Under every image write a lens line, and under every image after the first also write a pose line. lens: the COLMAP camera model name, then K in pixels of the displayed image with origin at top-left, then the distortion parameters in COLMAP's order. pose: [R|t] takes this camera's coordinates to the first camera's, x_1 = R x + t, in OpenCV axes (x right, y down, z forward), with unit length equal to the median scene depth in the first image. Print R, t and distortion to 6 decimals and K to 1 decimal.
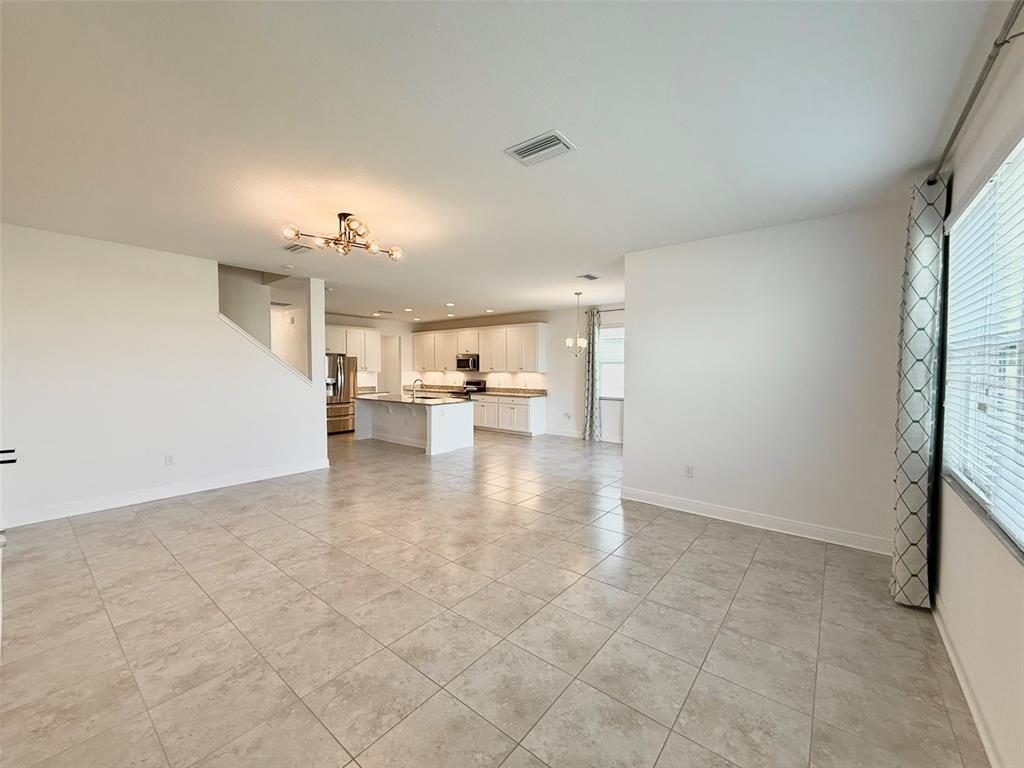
lens RADIAL K [[409.2, 0, 508.1], [0, 409.2, 382.9], [0, 0, 1]] dist [0.000235, 0.000465]
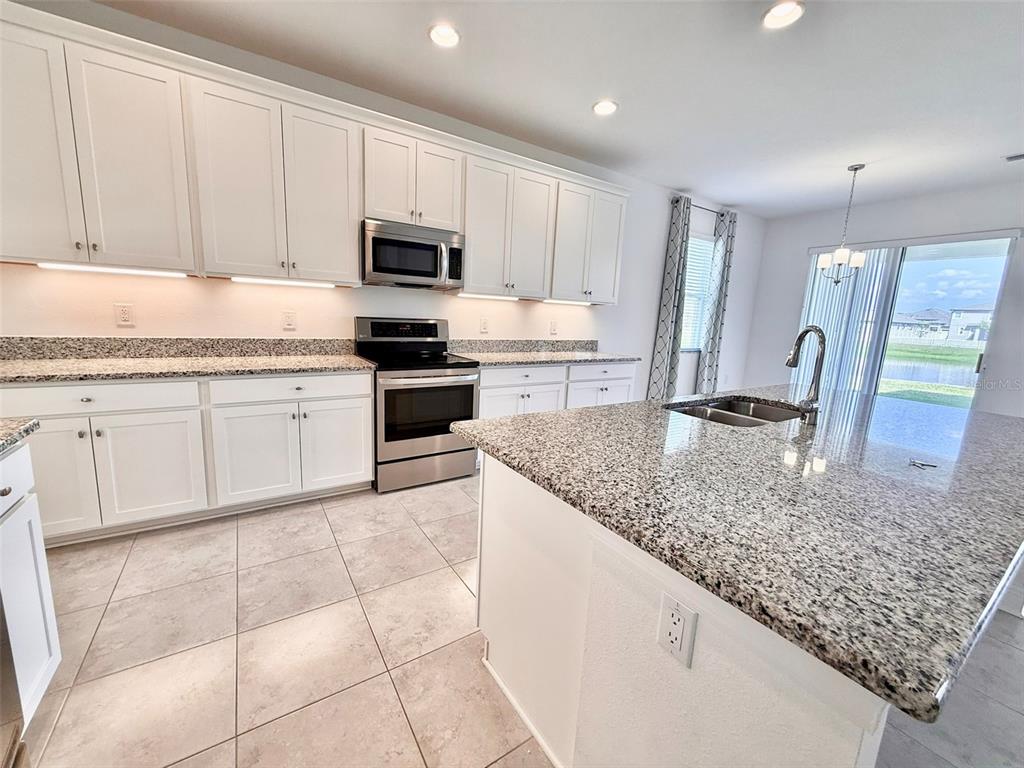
lens RADIAL K [[409.2, 0, 508.1], [0, 409.2, 382.9], [0, 0, 1]] dist [0.000235, 0.000465]
pose [[0.308381, -0.147165, 0.939810, -0.654520], [-0.010071, 0.987400, 0.157921, -0.015819], [-0.951210, -0.058164, 0.303013, 1.542916]]
